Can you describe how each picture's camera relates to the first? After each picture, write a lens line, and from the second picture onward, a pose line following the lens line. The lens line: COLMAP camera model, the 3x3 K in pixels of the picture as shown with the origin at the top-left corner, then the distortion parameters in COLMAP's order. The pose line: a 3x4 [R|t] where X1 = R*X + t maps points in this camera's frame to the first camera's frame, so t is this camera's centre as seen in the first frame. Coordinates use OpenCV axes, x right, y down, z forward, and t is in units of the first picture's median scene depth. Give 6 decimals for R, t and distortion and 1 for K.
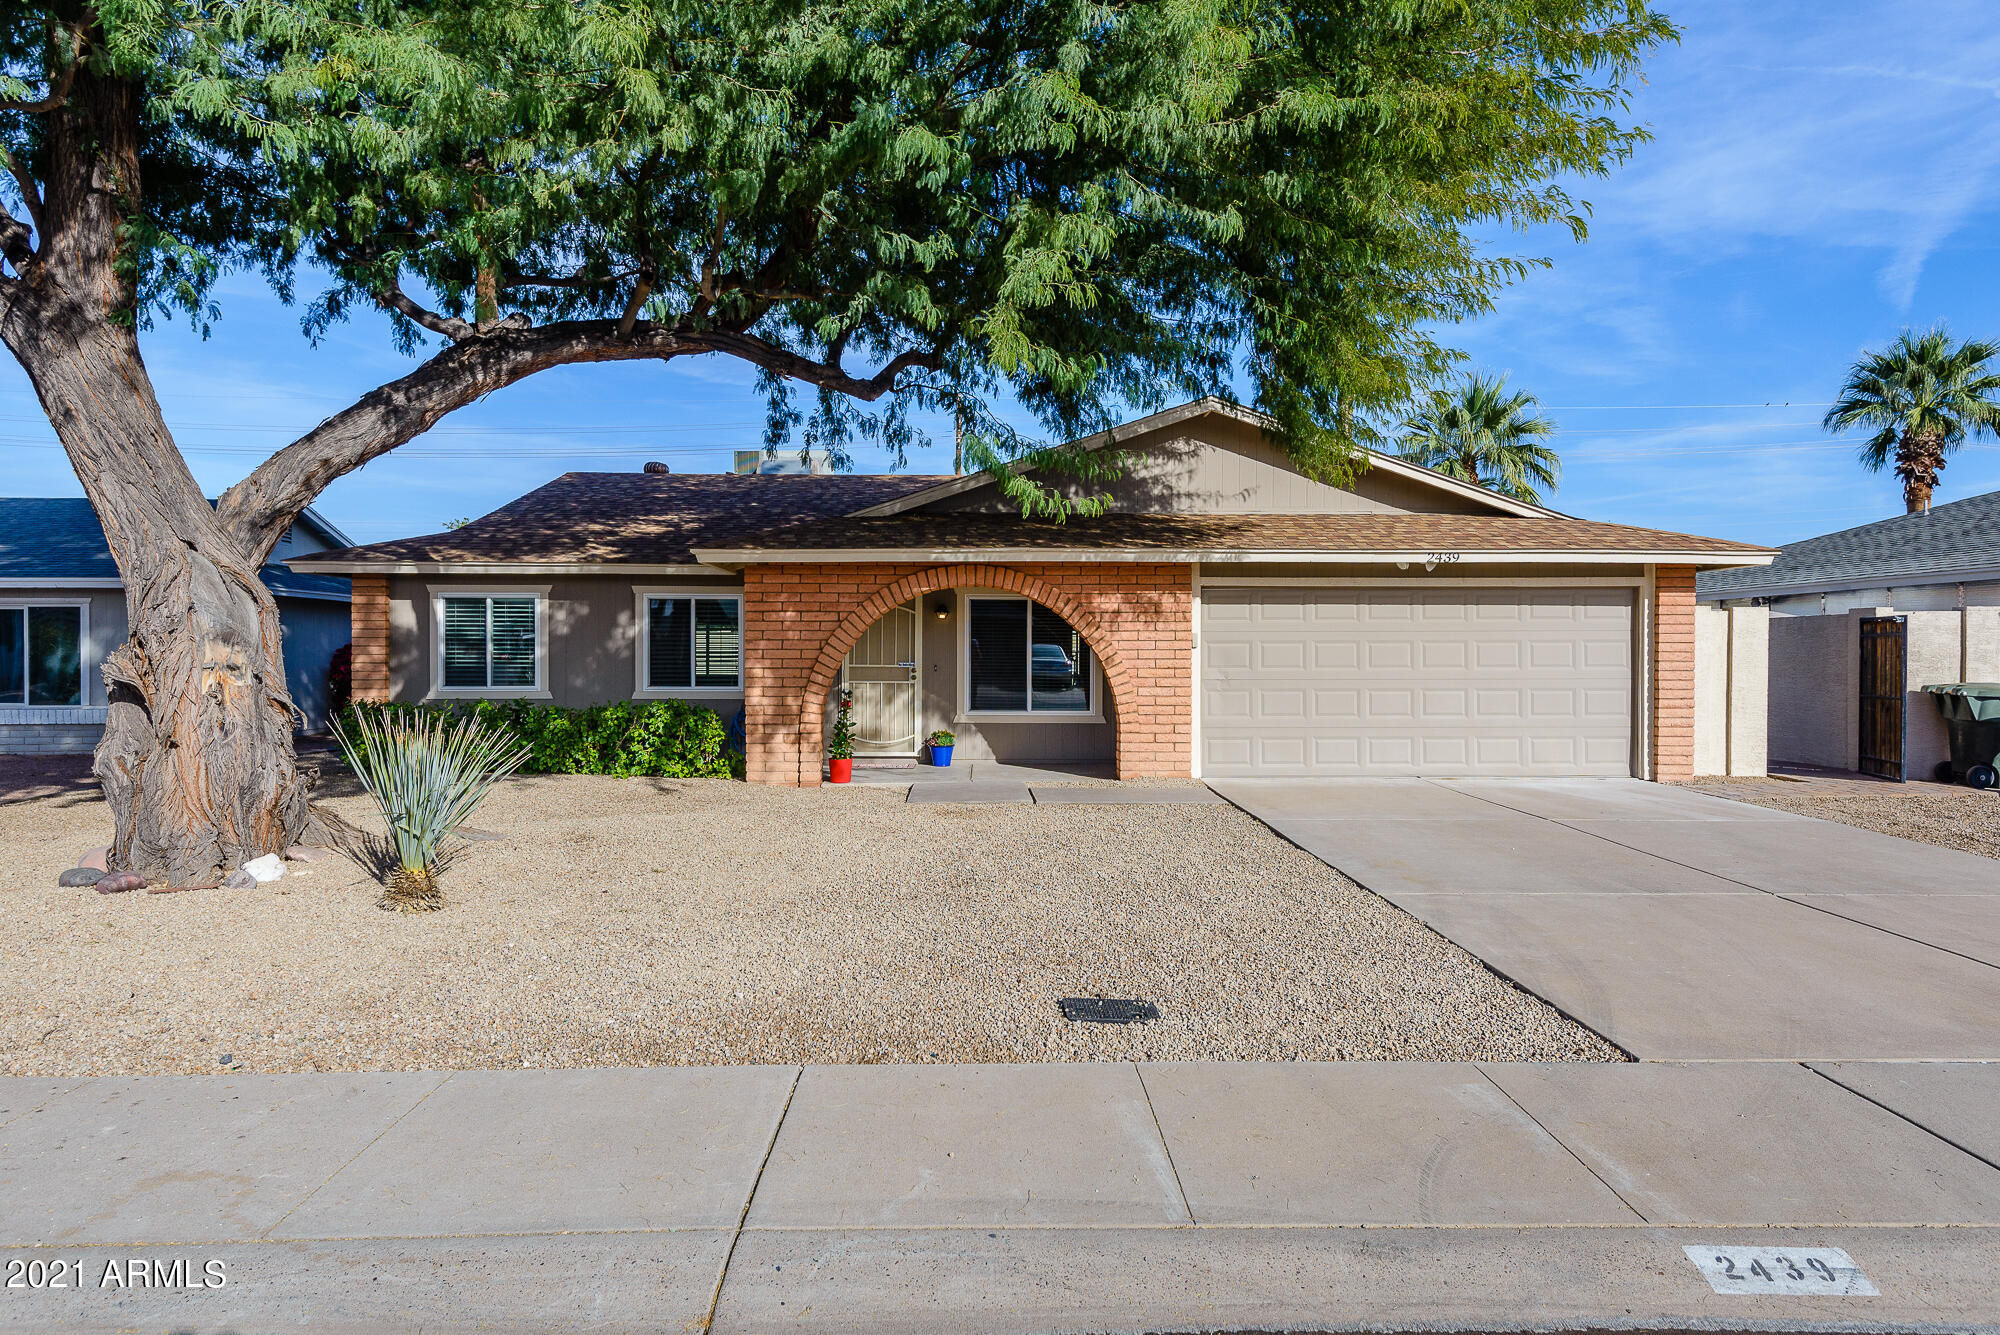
lens RADIAL K [[1114.1, 0, 1009.0], [0, 1114.1, 628.8], [0, 0, 1]] dist [-0.000816, 0.000193]
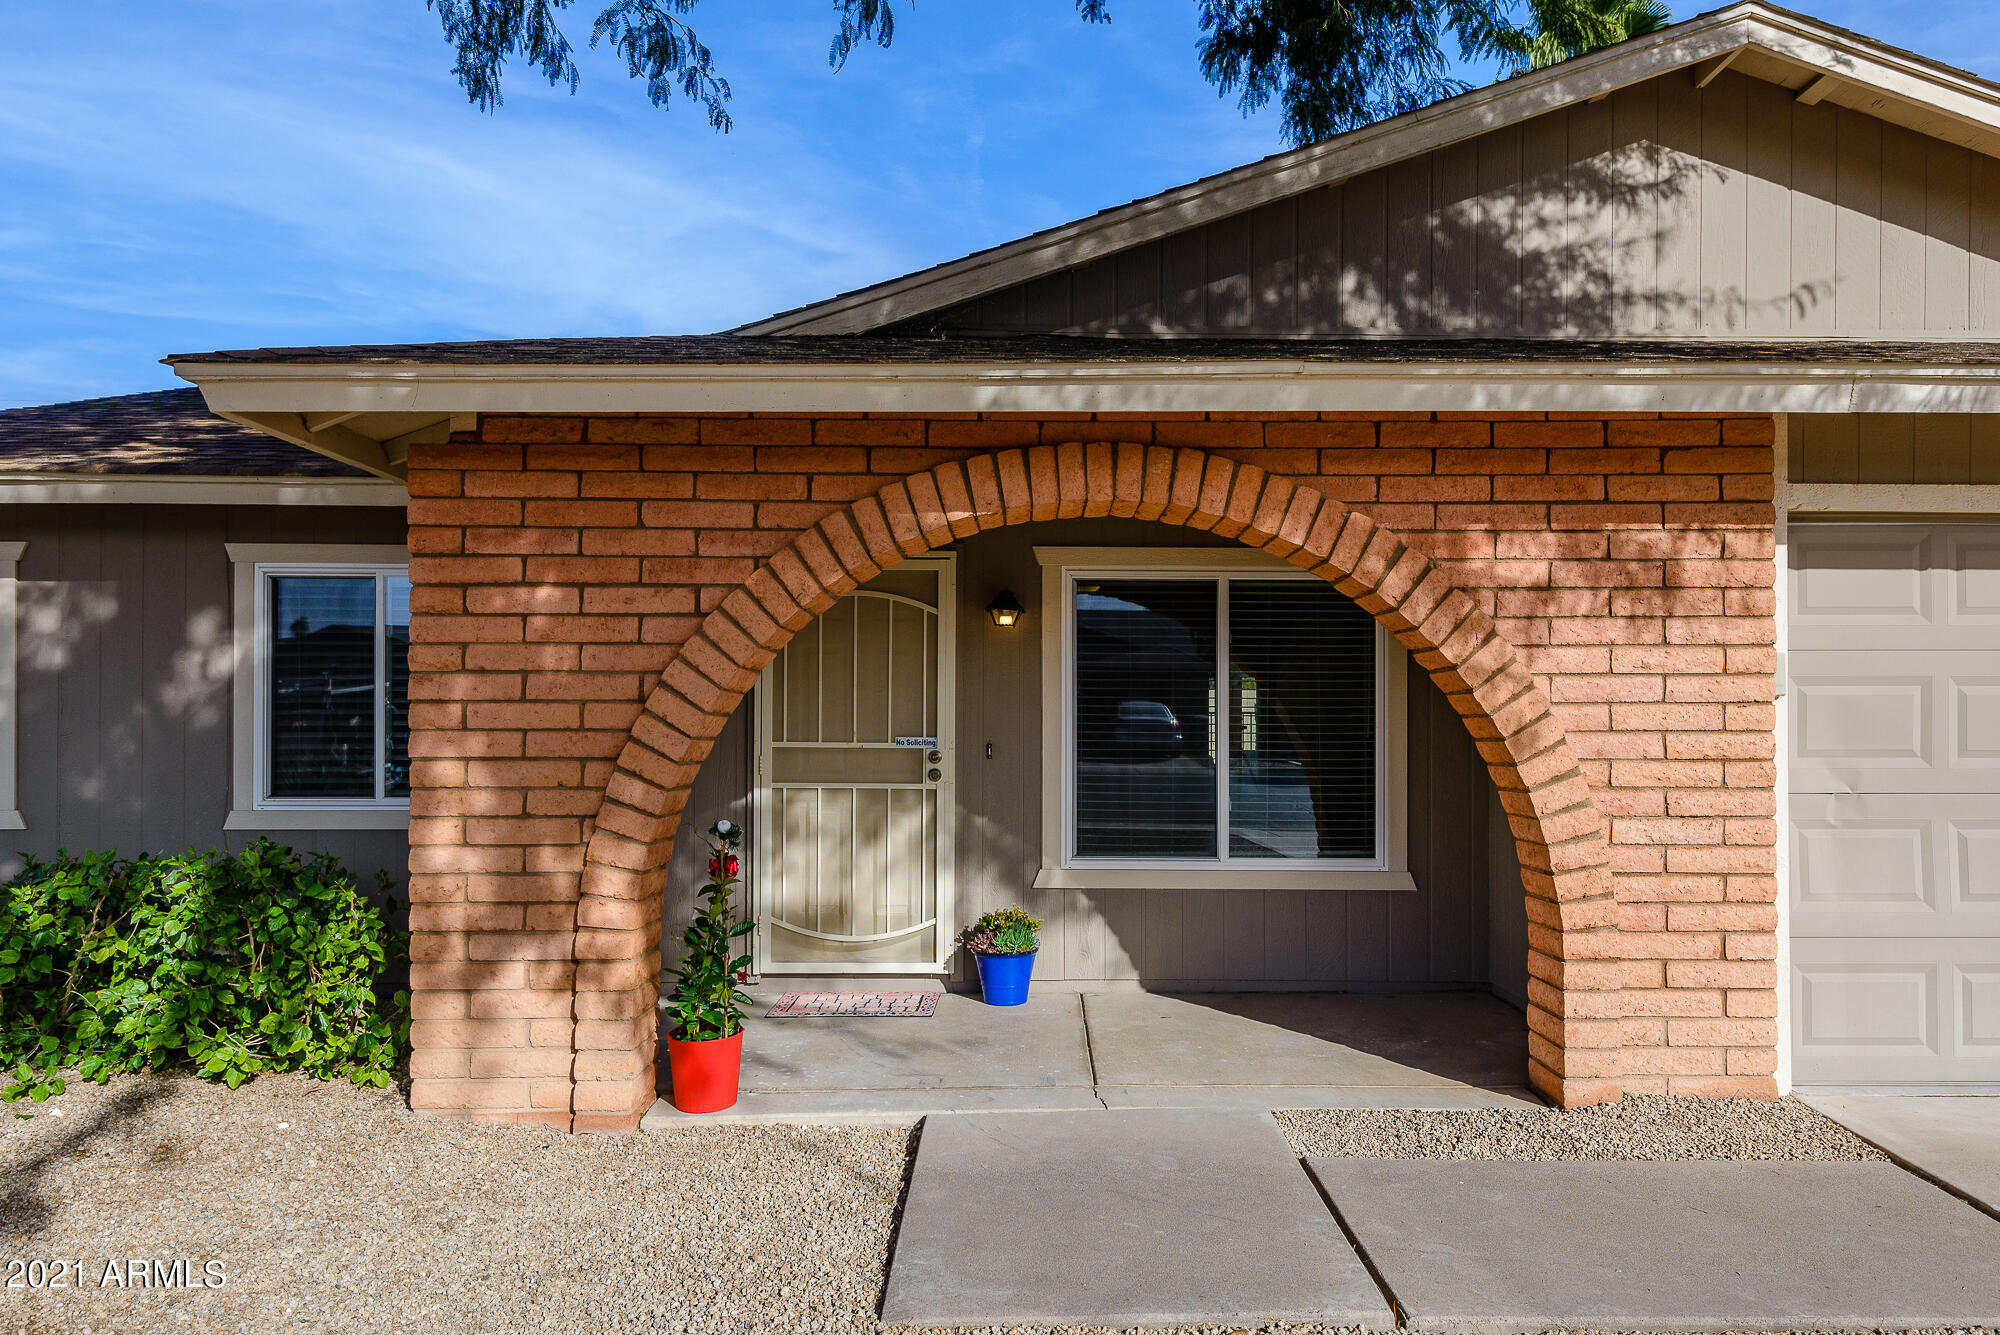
lens RADIAL K [[1308.5, 0, 1000.0], [0, 1308.5, 667.5], [0, 0, 1]] dist [0.057419, 0.000139]
pose [[0.998753, -0.002170, -0.049873, -0.041406], [0.001359, 0.999866, -0.016289, 0.013738], [0.049902, 0.016201, 0.998623, 0.572933]]
